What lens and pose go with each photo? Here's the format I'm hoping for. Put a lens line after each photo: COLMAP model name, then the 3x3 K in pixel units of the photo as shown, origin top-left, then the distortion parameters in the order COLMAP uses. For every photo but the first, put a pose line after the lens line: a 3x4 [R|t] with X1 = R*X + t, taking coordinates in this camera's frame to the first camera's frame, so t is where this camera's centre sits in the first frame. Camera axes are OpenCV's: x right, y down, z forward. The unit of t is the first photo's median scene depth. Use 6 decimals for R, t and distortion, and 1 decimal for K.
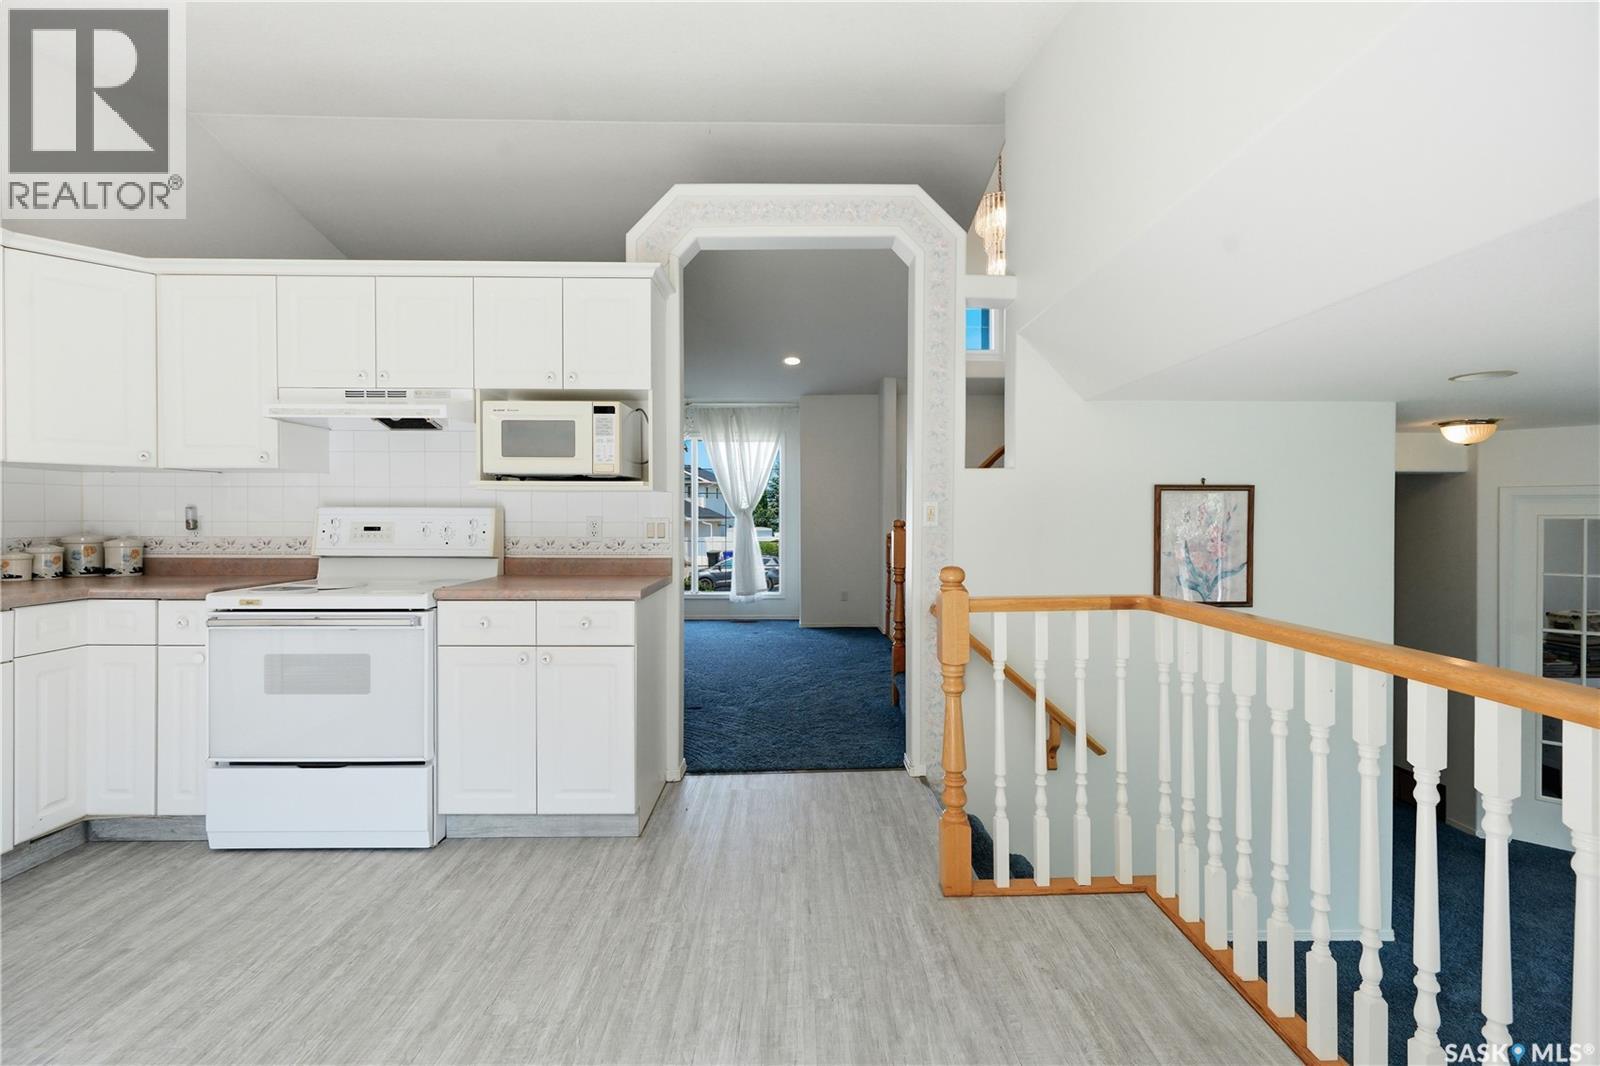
lens RADIAL K [[719.5, 0, 807.0], [0, 719.5, 525.7], [0, 0, 1]] dist [0.000784, 0.001057]
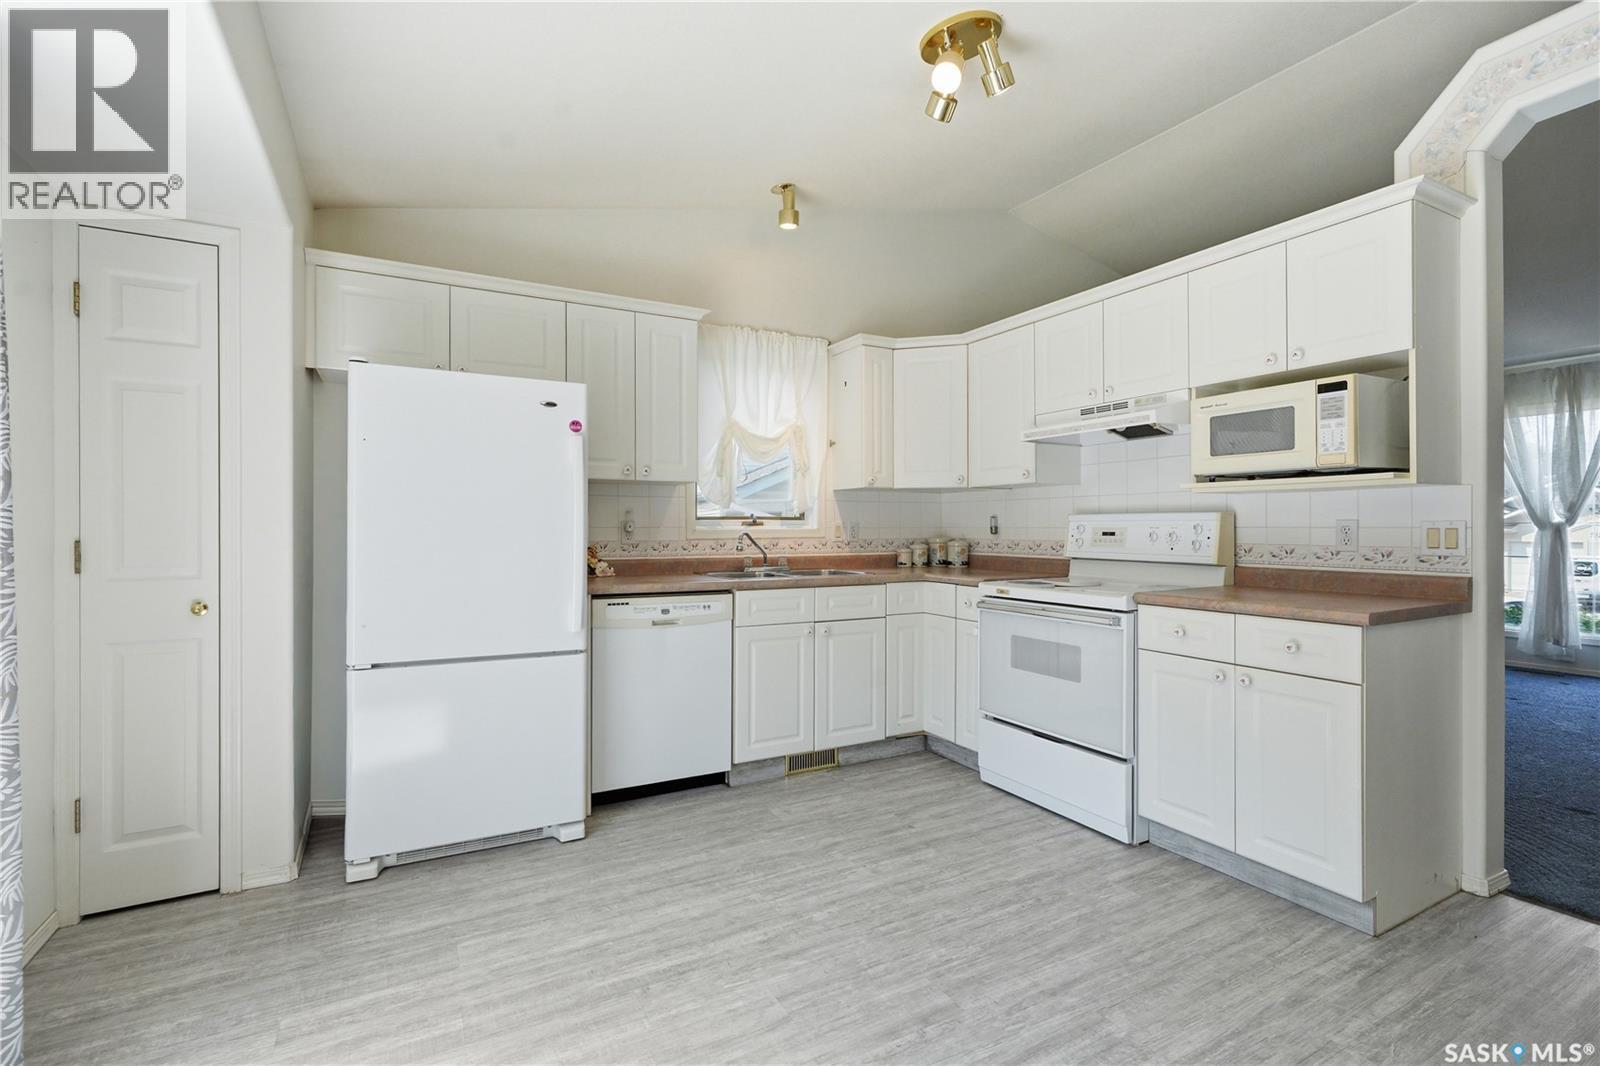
lens RADIAL K [[726.7, 0, 800.6], [0, 726.7, 529.3], [0, 0, 1]] dist [-0.001152, 0.000891]
pose [[0.466352, -0.001126, -0.884599, 0.168213], [-0.006549, 0.999967, -0.004725, 0.006717], [0.884575, 0.007997, 0.466329, 0.098308]]
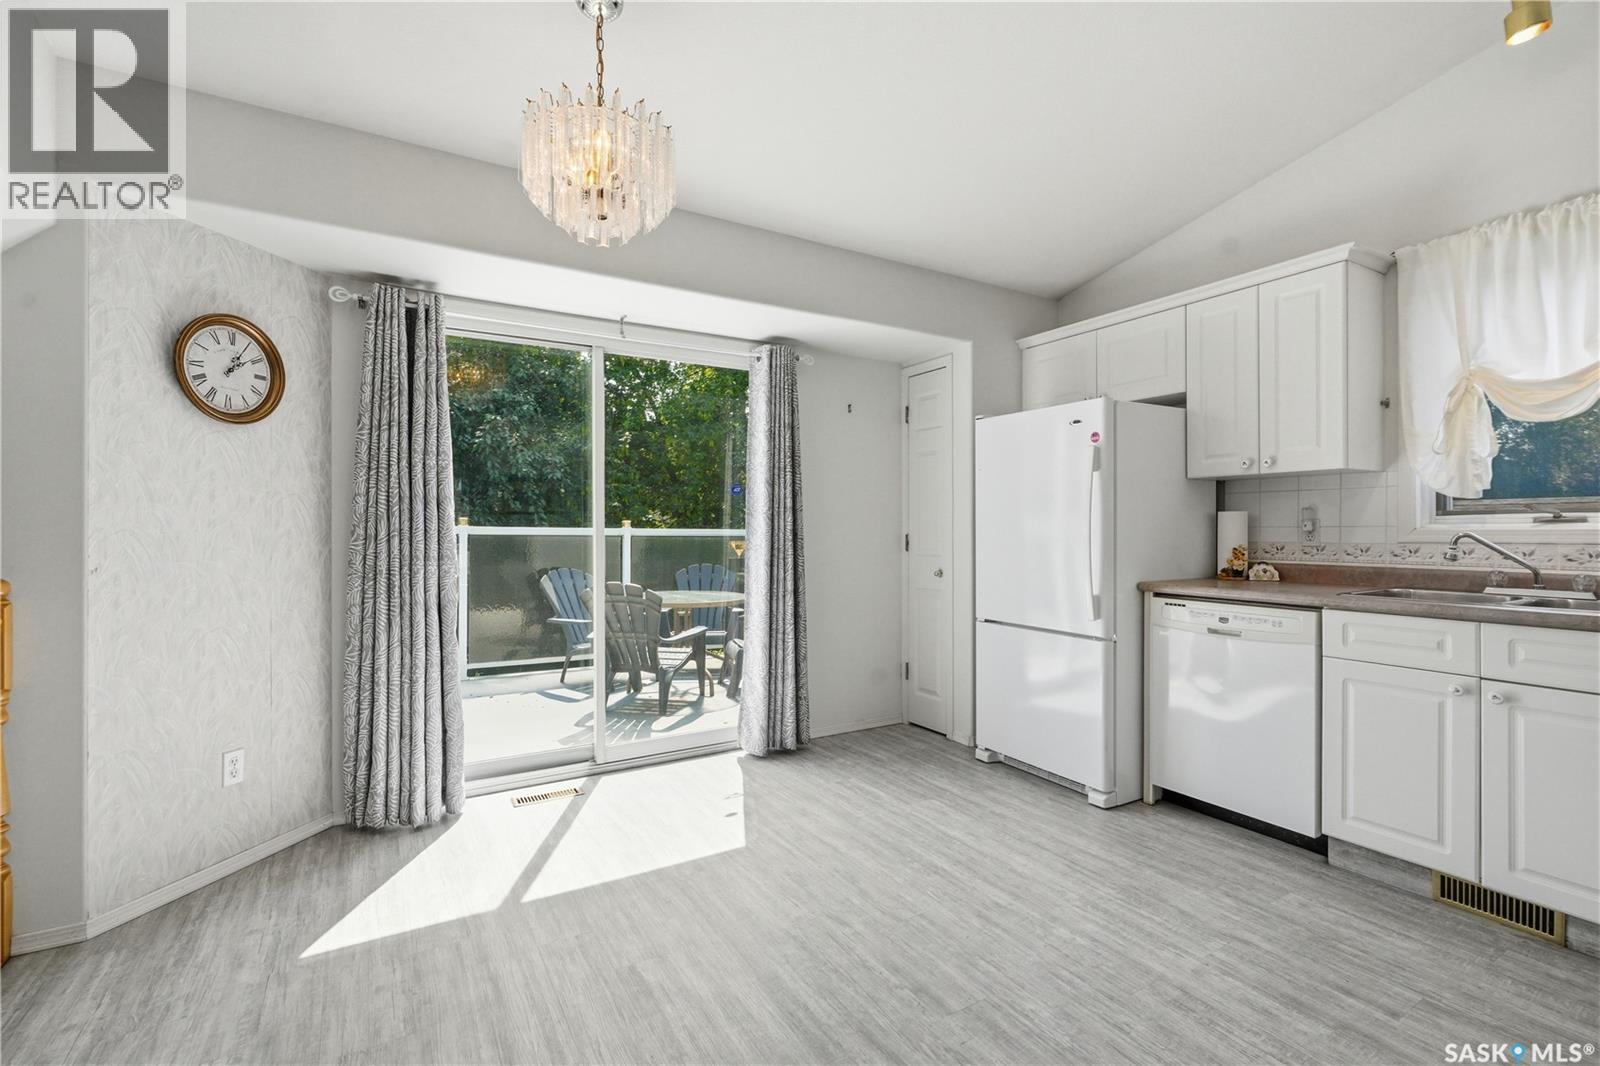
lens RADIAL K [[714.4, 0, 806.5], [0, 714.4, 528.9], [0, 0, 1]] dist [0.003089, 0.000200]
pose [[-0.863670, -0.001003, -0.504056, 0.080935], [-0.004694, 0.999971, 0.006053, -0.000931], [0.504035, 0.007594, -0.863650, 1.035529]]
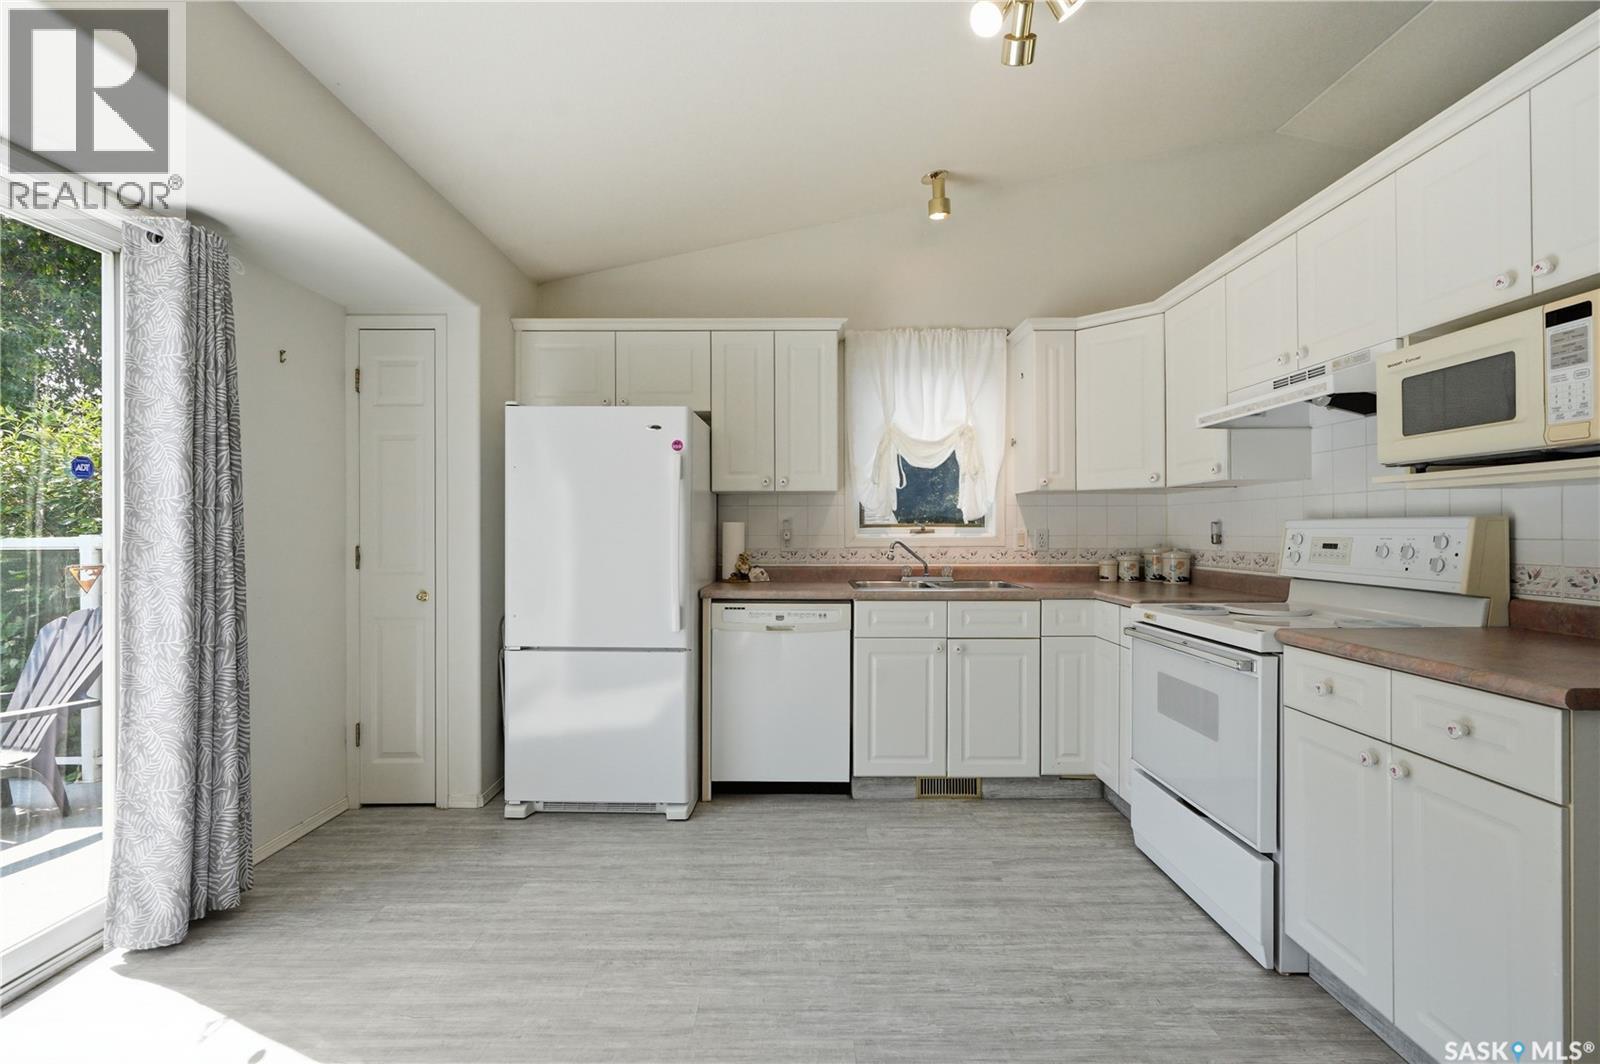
lens RADIAL K [[722.1, 0, 800.0], [0, 722.1, 532.0], [0, 0, 1]] dist [-0.002198, 0.000369]
pose [[-0.020024, -0.001439, -0.999798, 0.234759], [-0.007698, 0.999970, -0.001285, -0.006549], [0.999770, 0.007671, -0.020035, 0.505301]]
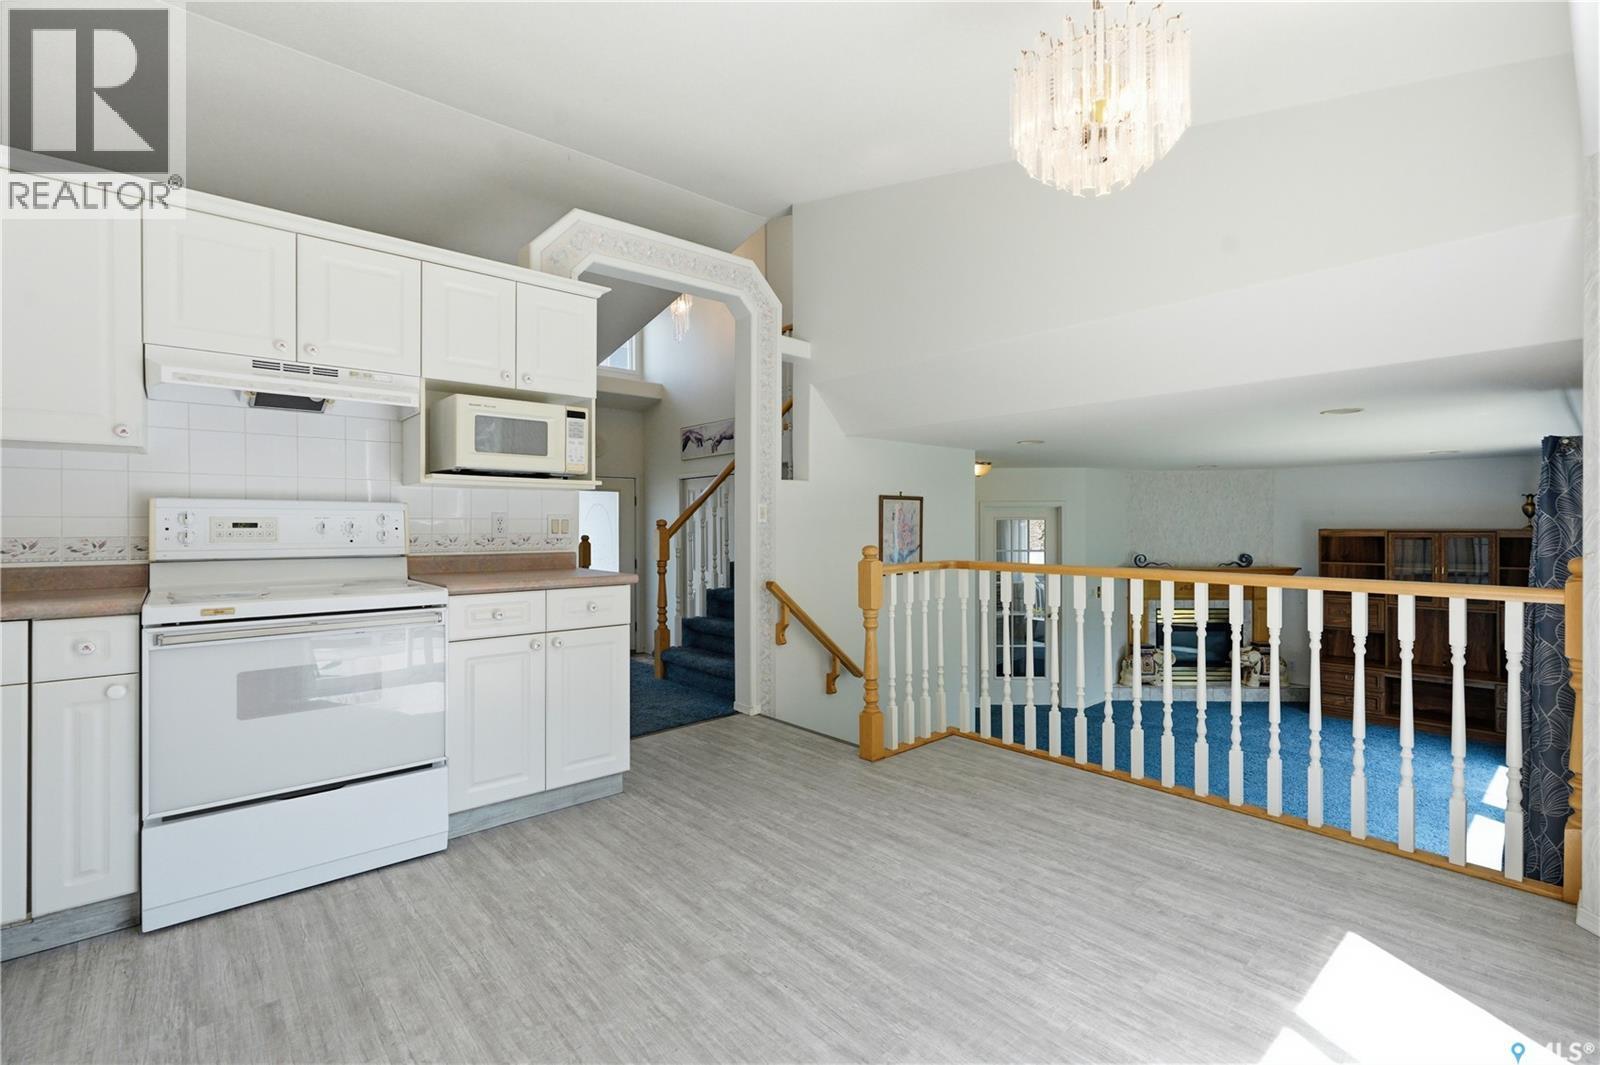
lens RADIAL K [[714.4, 0, 806.5], [0, 714.4, 528.4], [0, 0, 1]] dist [0.003089, 0.000200]
pose [[0.762276, -0.005759, 0.647226, -0.753352], [0.009640, 0.999951, -0.002457, 0.019063], [-0.647180, 0.008112, 0.762294, -0.057853]]
